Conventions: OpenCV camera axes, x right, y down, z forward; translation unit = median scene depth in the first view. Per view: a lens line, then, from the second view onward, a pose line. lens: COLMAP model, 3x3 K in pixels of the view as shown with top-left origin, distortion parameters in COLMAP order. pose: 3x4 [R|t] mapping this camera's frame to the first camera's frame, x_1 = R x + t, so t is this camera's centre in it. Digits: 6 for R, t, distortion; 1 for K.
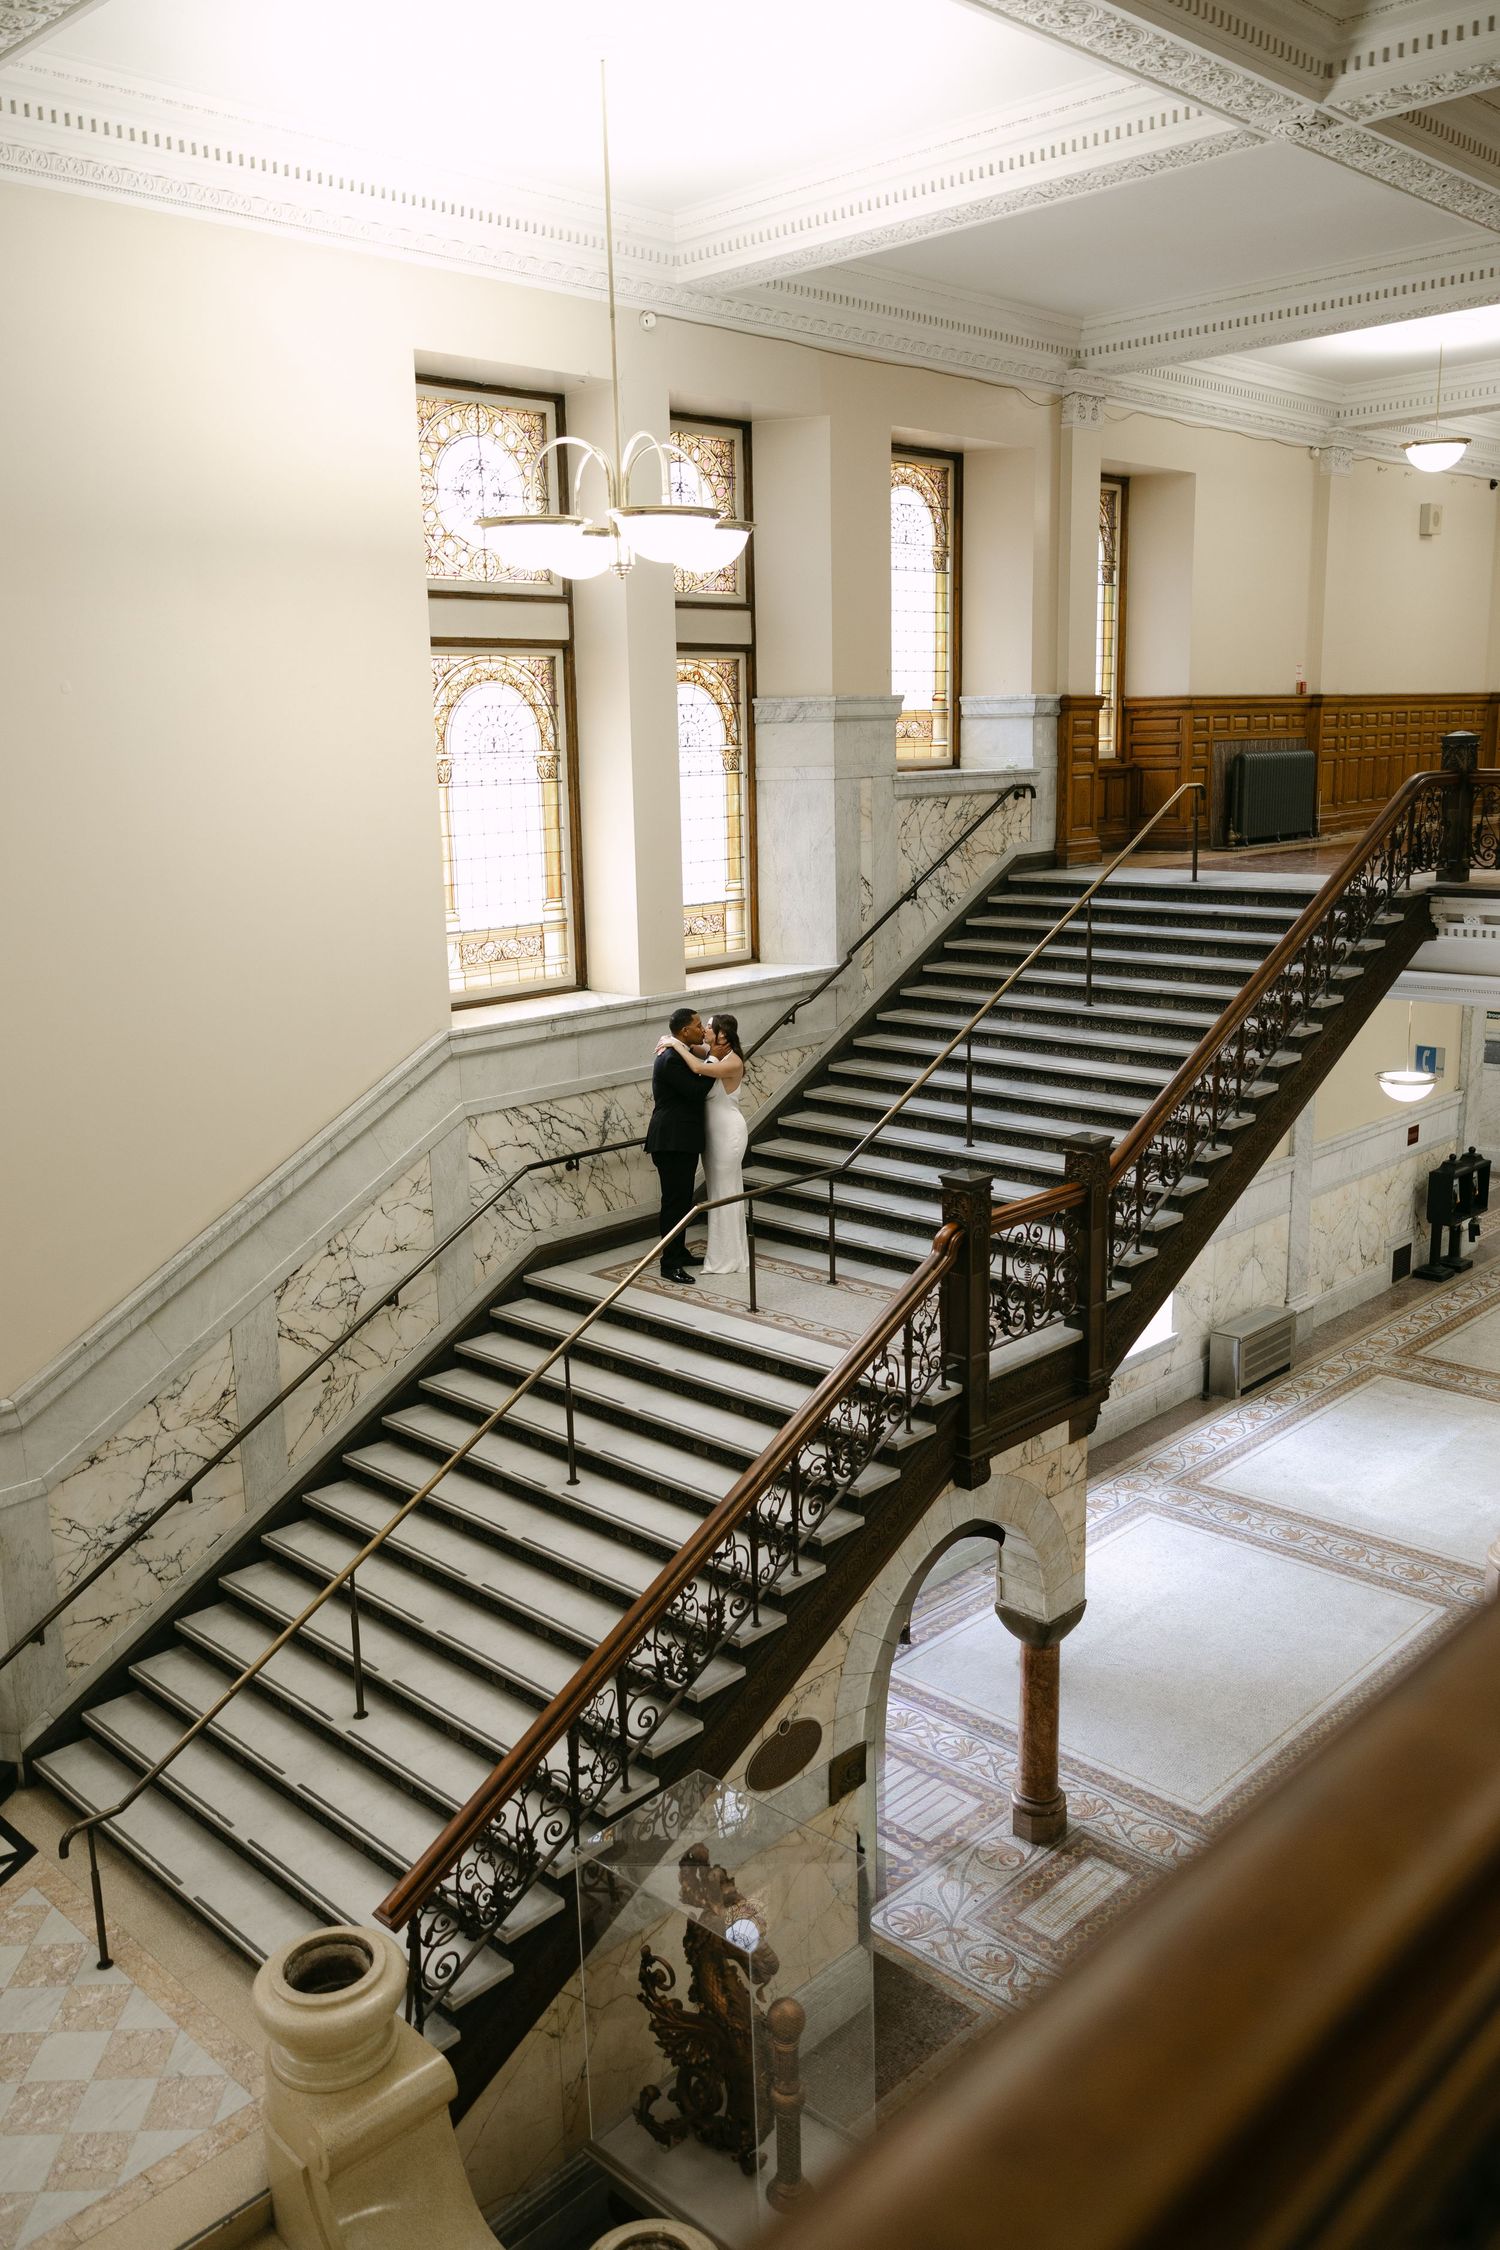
lens RADIAL K [[1761.2, 0, 750.0], [0, 1761.2, 1125.0], [0, 0, 1]] dist [0.011321, 0.003170]
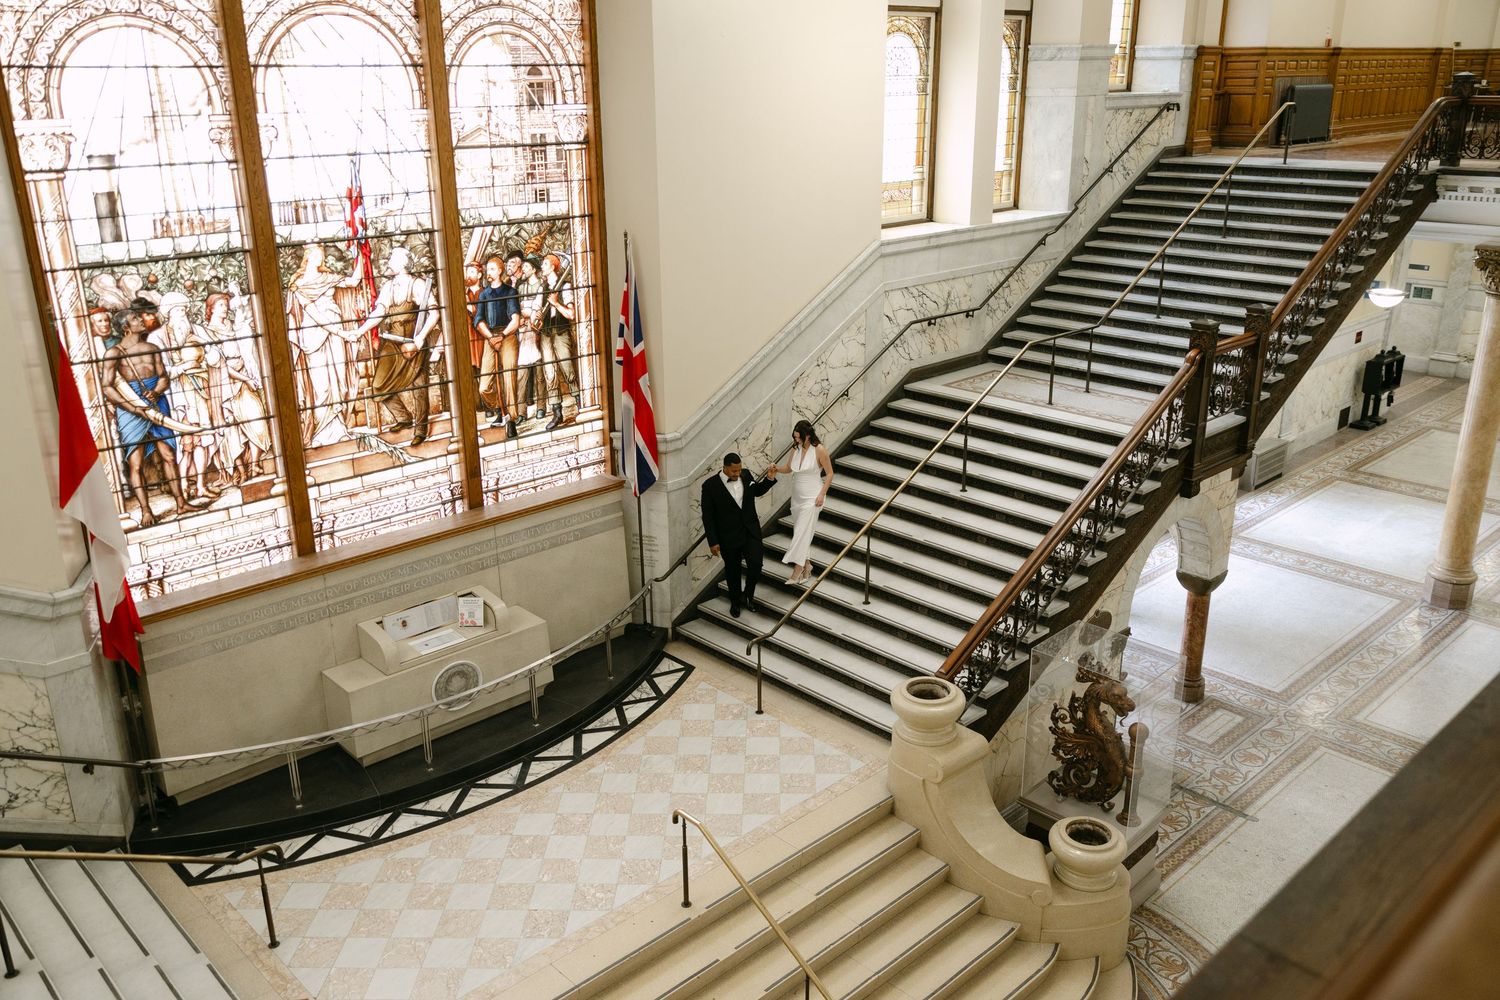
lens RADIAL K [[1218.3, 0, 750.0], [0, 1218.3, 500.0], [0, 0, 1]] dist [0.012193, 0.001877]
pose [[0.999240, 0.027565, -0.027561, -0.213798], [-0.024019, 0.992291, 0.121583, 0.047956], [0.030700, -0.120829, 0.992199, -0.194160]]
